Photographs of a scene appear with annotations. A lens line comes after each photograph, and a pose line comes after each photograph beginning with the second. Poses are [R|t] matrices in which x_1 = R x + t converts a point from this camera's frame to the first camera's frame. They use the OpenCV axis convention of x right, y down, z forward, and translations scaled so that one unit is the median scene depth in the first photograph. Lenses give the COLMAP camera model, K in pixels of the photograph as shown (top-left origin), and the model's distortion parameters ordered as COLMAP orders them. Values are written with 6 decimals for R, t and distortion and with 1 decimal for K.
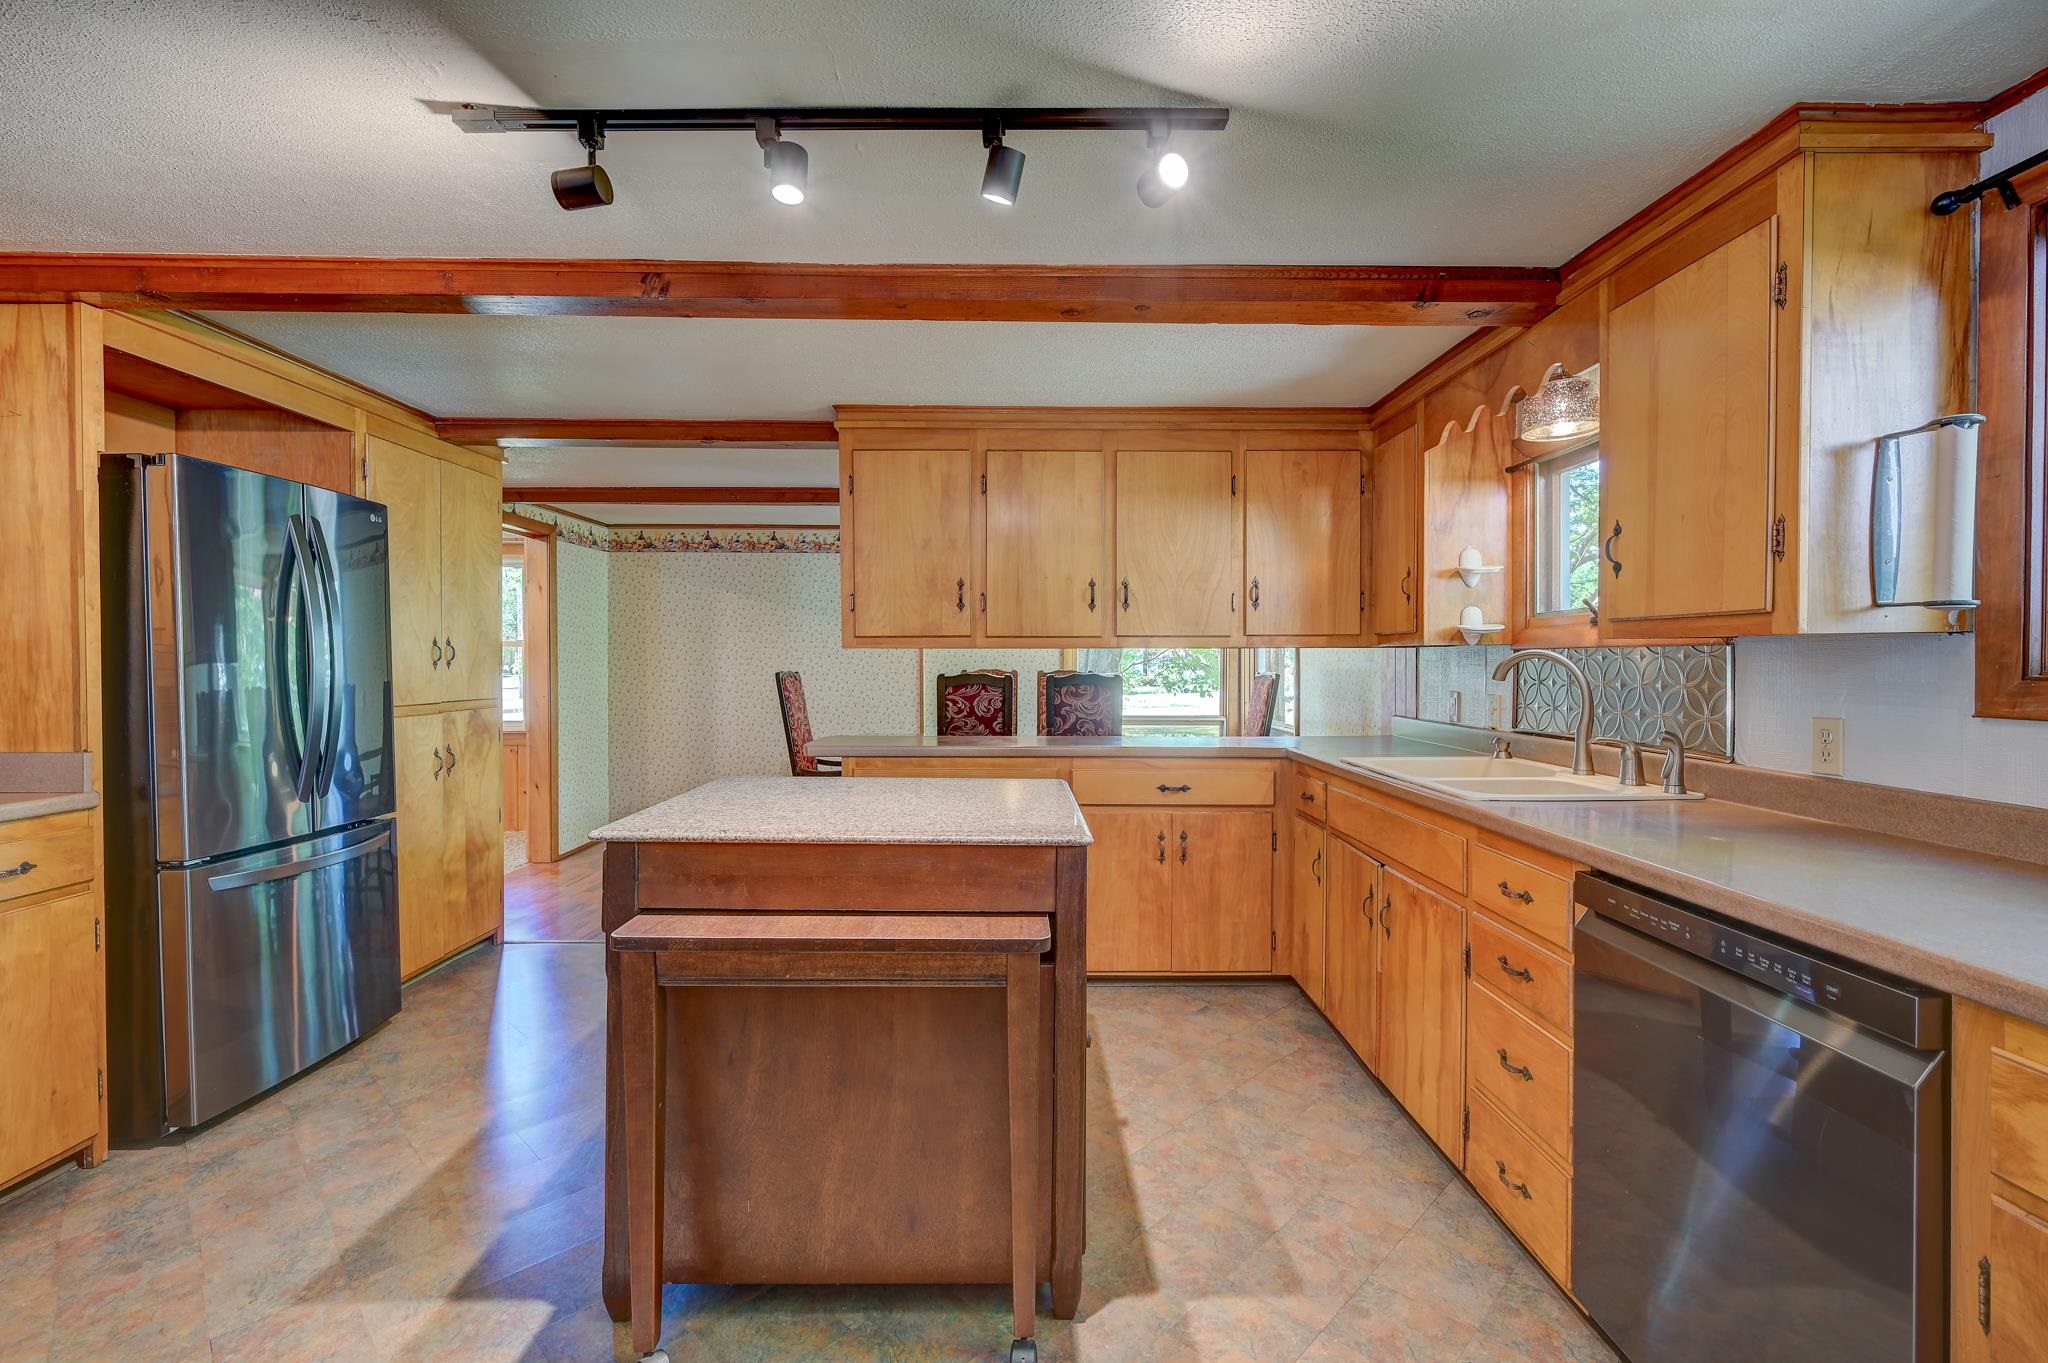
lens RADIAL K [[891.9, 0, 1014.5], [0, 891.9, 675.0], [0, 0, 1]] dist [0.004189, 0.000788]
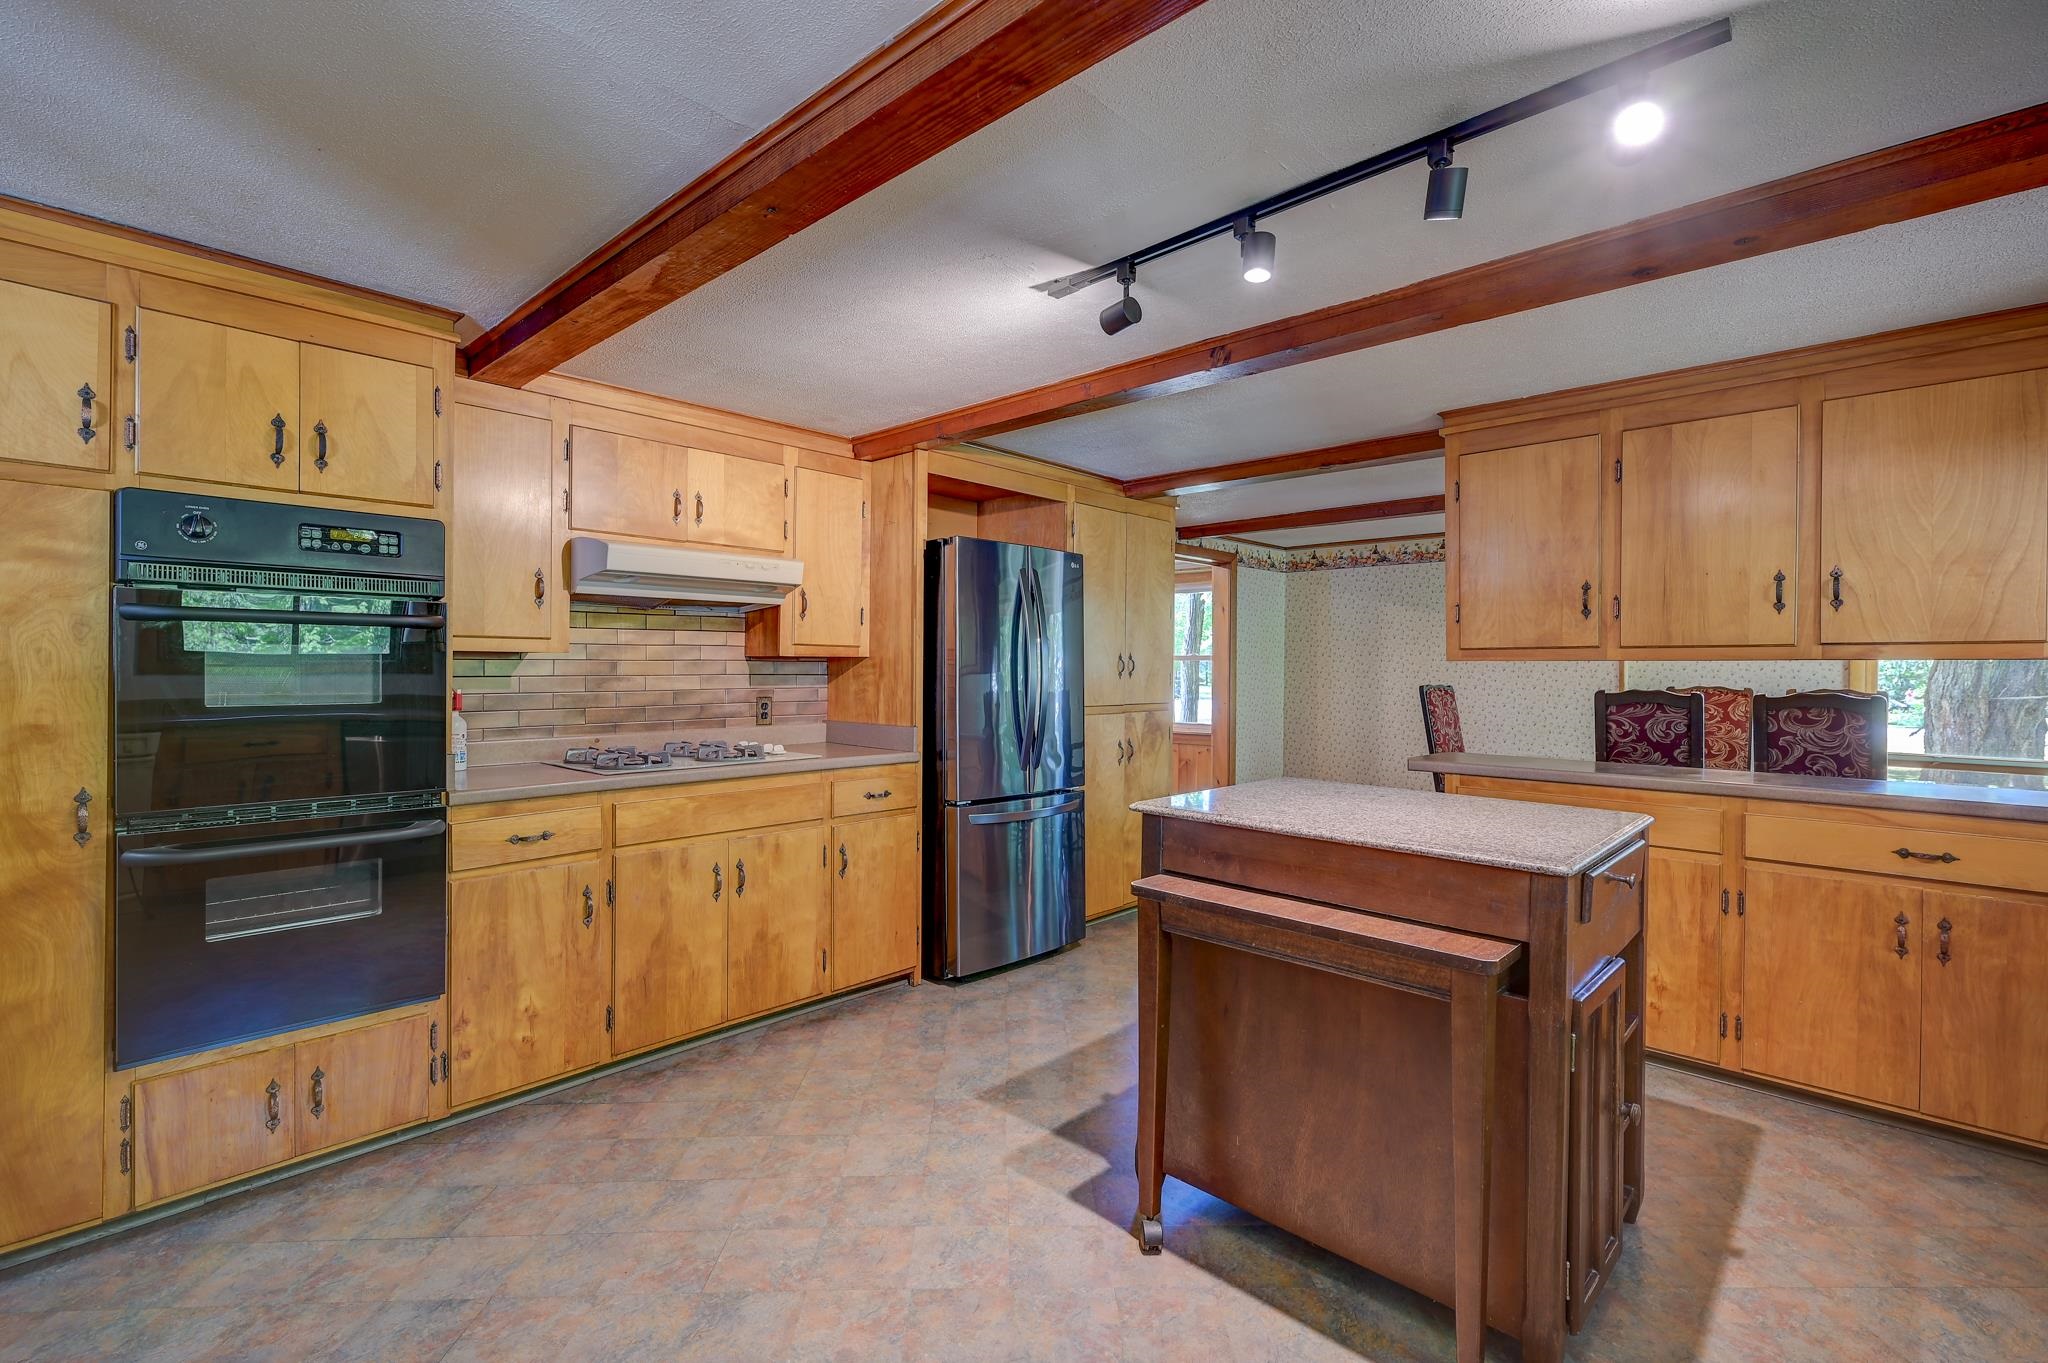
lens RADIAL K [[891.9, 0, 1014.5], [0, 891.9, 675.0], [0, 0, 1]] dist [0.004189, 0.000788]
pose [[0.722190, 0.008193, -0.691647, 0.168772], [-0.018219, 0.999808, -0.007181, 0.000963], [0.691455, 0.017788, 0.722200, -0.030356]]
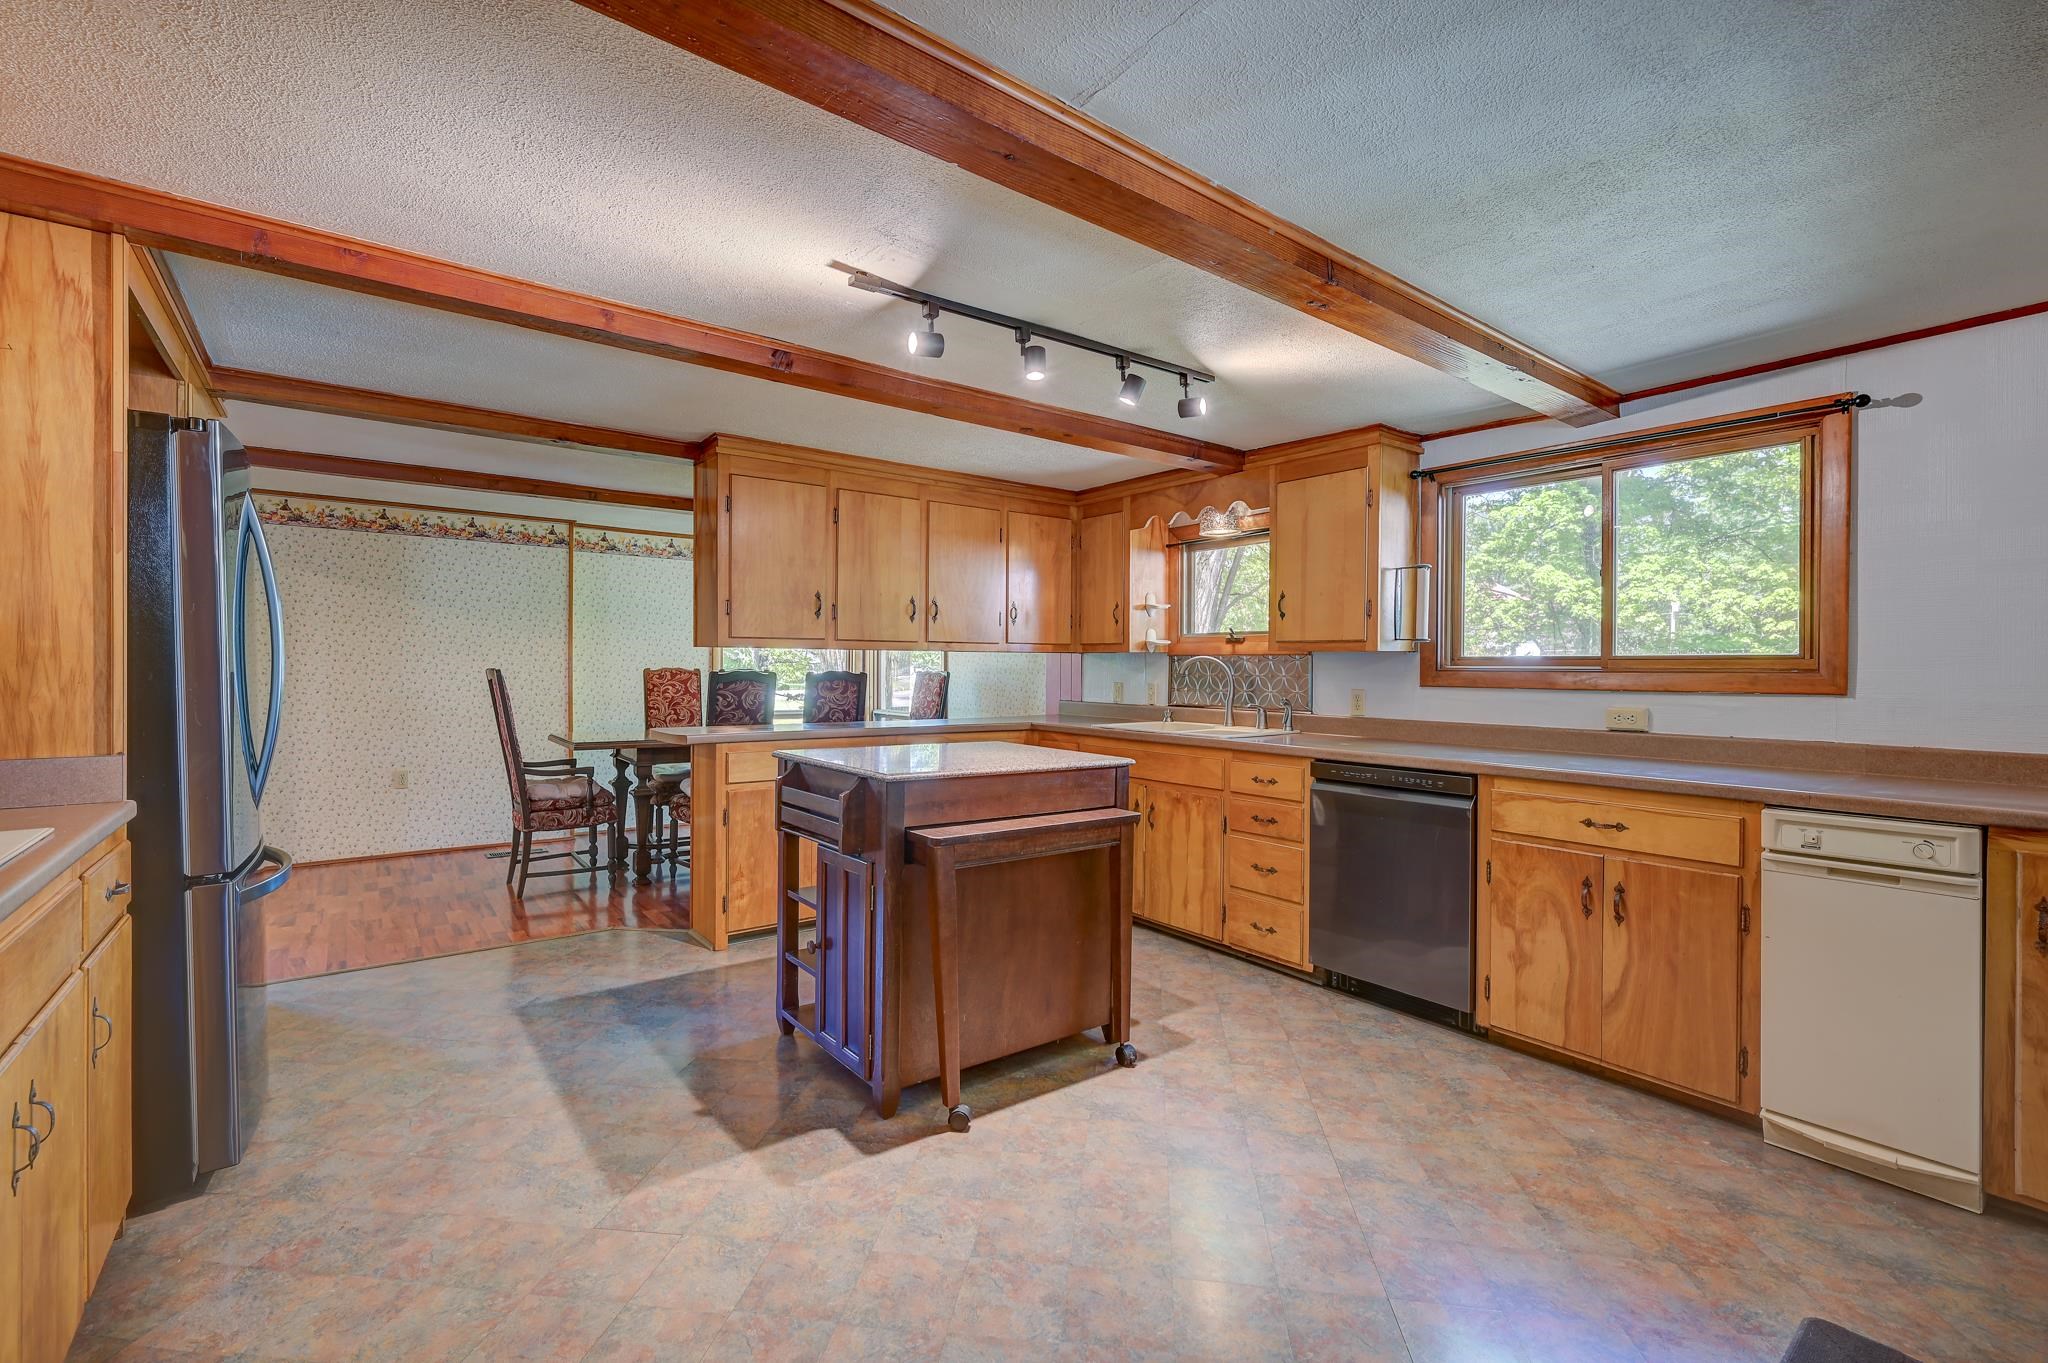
lens RADIAL K [[891.9, 0, 1014.5], [0, 891.9, 675.0], [0, 0, 1]] dist [0.004189, 0.000788]
pose [[0.807122, -0.000057, 0.590384, -0.645490], [0.001496, 0.999997, -0.001949, 0.009591], [-0.590383, 0.002456, 0.807120, -0.157739]]
